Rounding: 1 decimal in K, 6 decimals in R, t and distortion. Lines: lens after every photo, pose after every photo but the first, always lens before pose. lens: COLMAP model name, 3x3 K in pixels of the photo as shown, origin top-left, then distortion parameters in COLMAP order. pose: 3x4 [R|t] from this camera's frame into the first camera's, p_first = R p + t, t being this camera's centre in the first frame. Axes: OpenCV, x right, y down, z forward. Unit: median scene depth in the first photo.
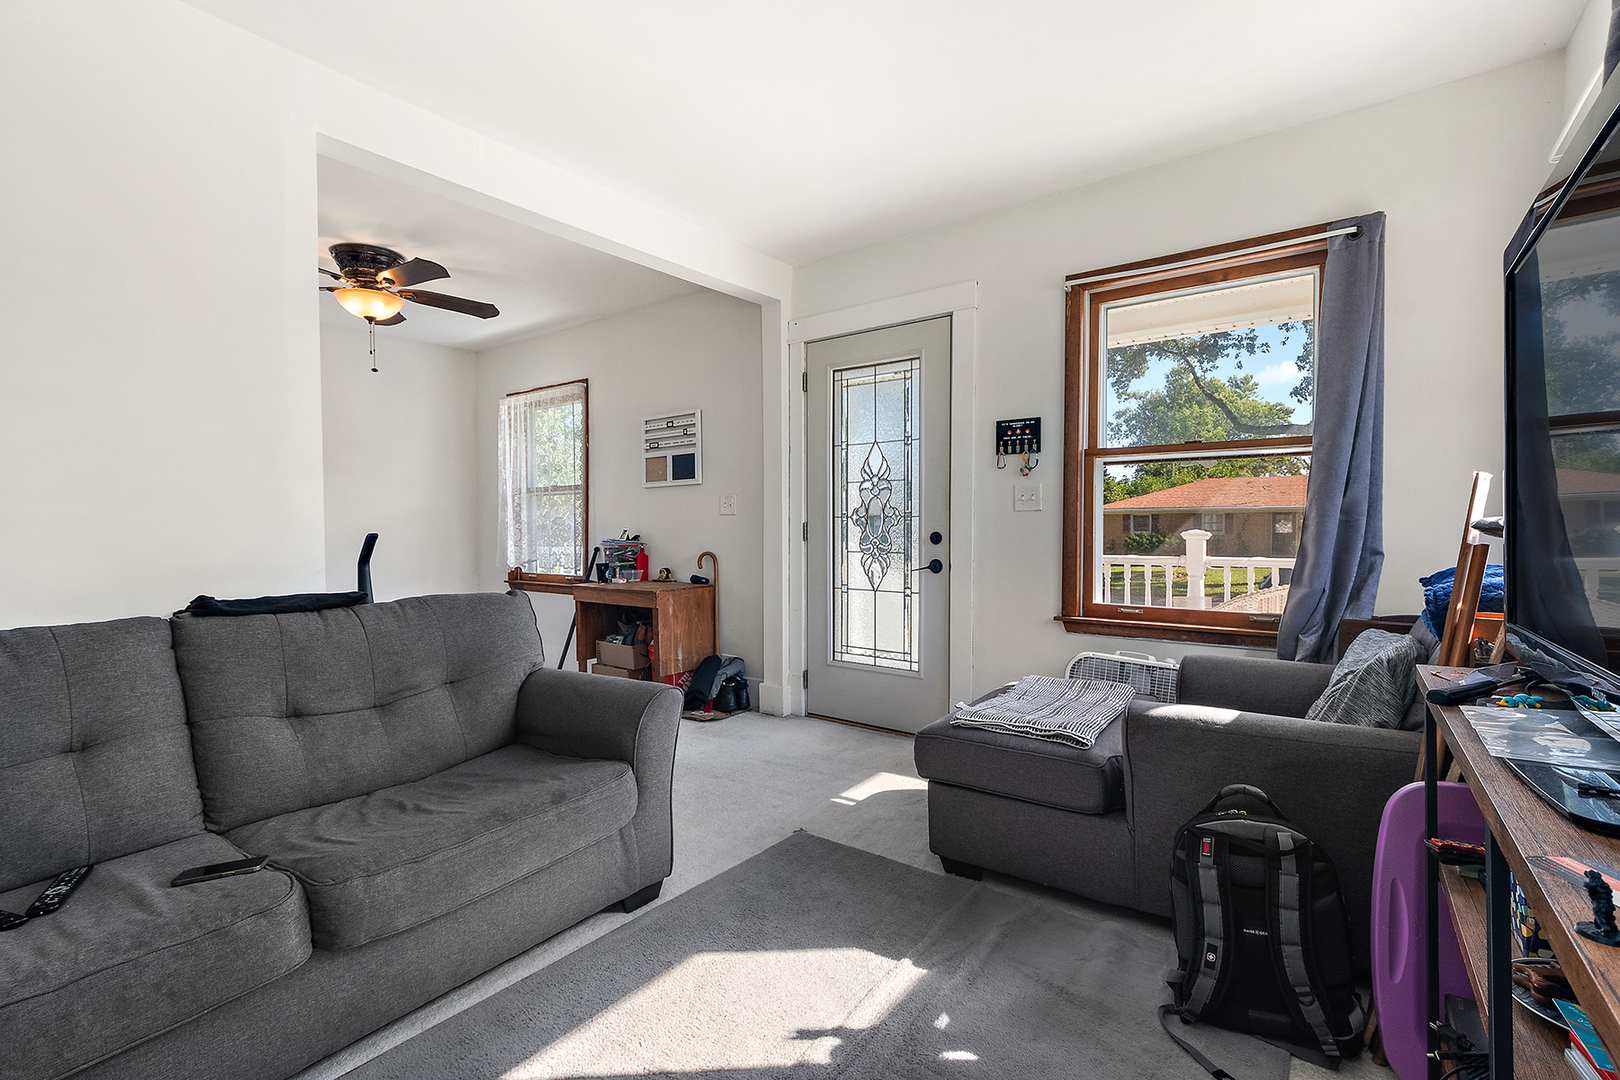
lens RADIAL K [[735.5, 0, 808.6], [0, 735.5, 533.1], [0, 0, 1]] dist [0.000617, -0.003759]
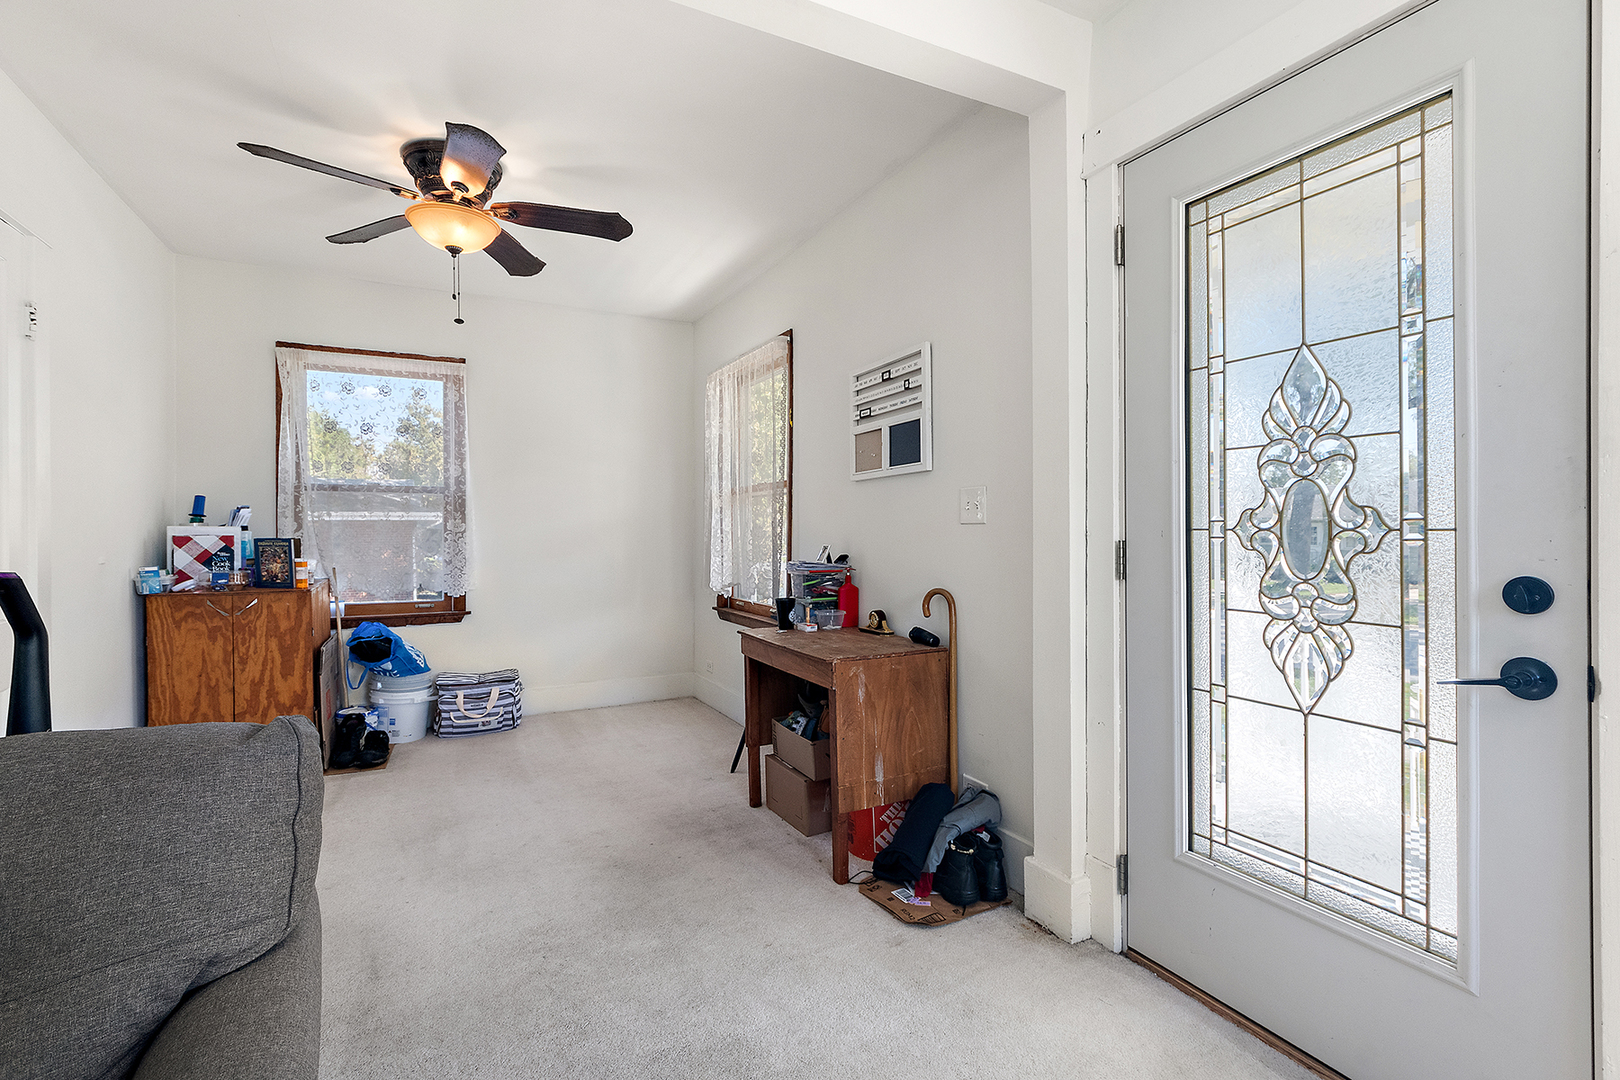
lens RADIAL K [[735.5, 0, 799.5], [0, 735.5, 520.4], [0, 0, 1]] dist [0.000617, -0.003759]
pose [[0.898157, -0.002655, -0.439667, 0.016503], [-0.008621, 0.999683, -0.023647, -0.013194], [0.439590, 0.025029, 0.897850, 0.447436]]
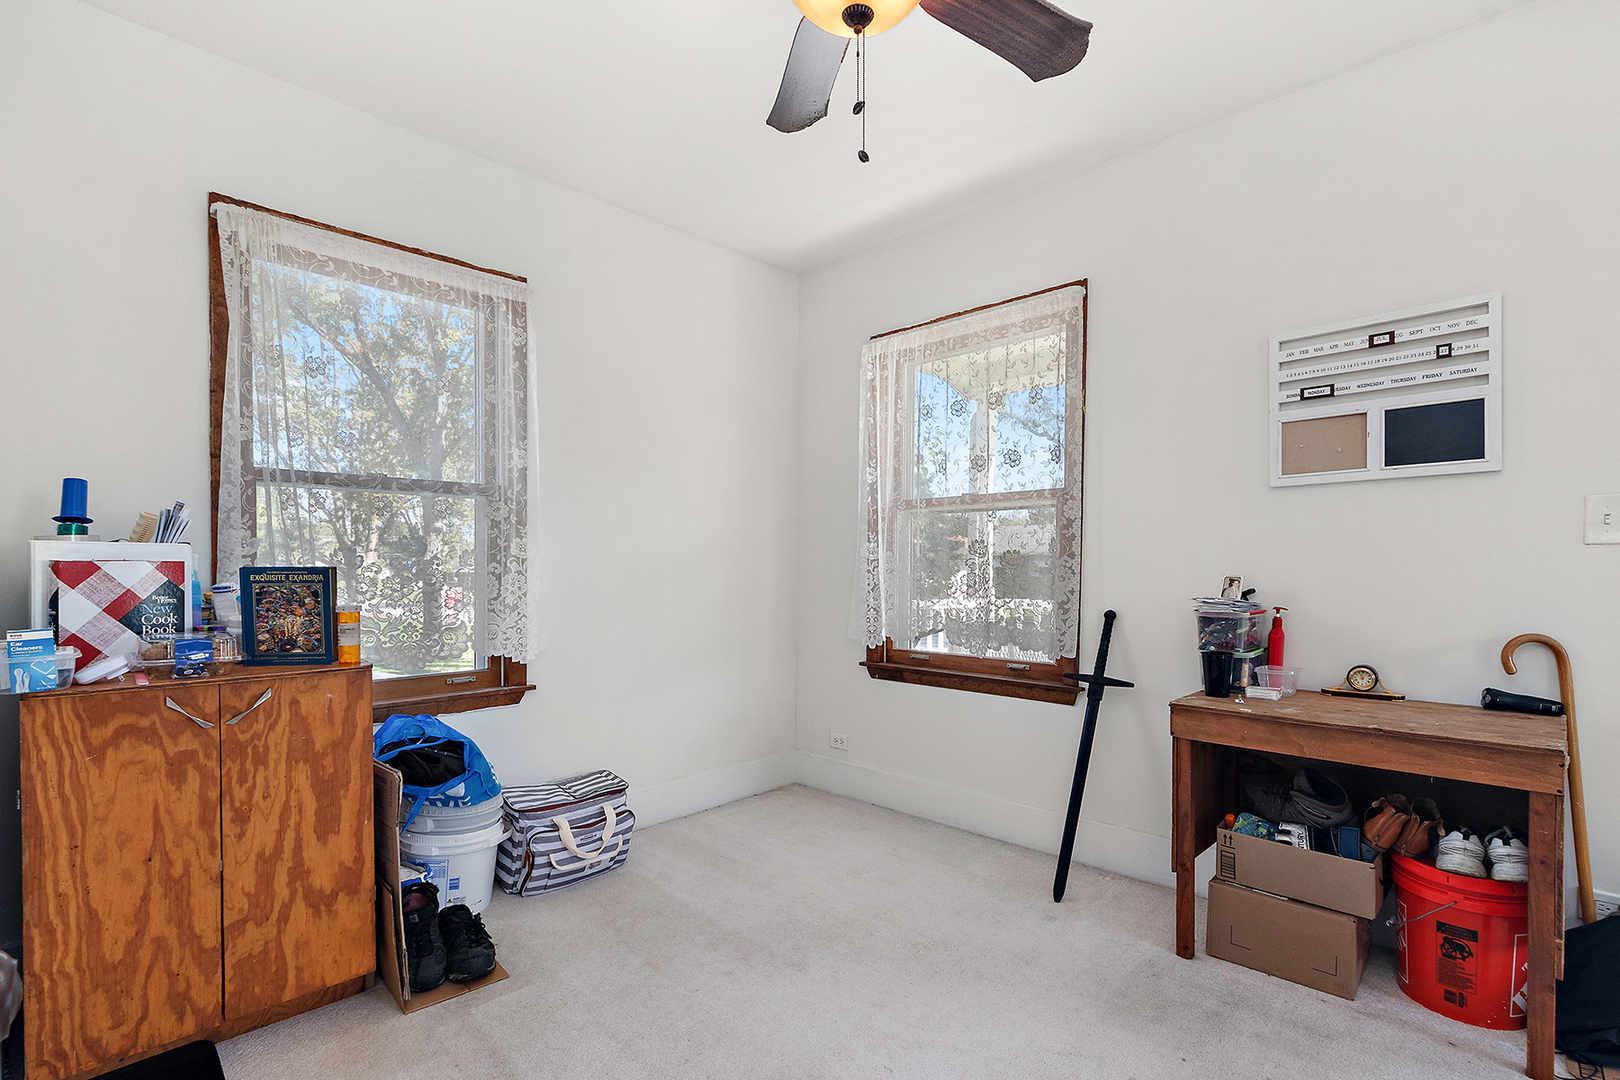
lens RADIAL K [[769.0, 0, 814.2], [0, 769.0, 569.8], [0, 0, 1]] dist [0.001713, -0.001087]
pose [[0.991295, 0.005504, -0.131542, -0.491801], [-0.006114, 0.999972, -0.004234, -0.006338], [0.131515, 0.005002, 0.991302, 0.530354]]
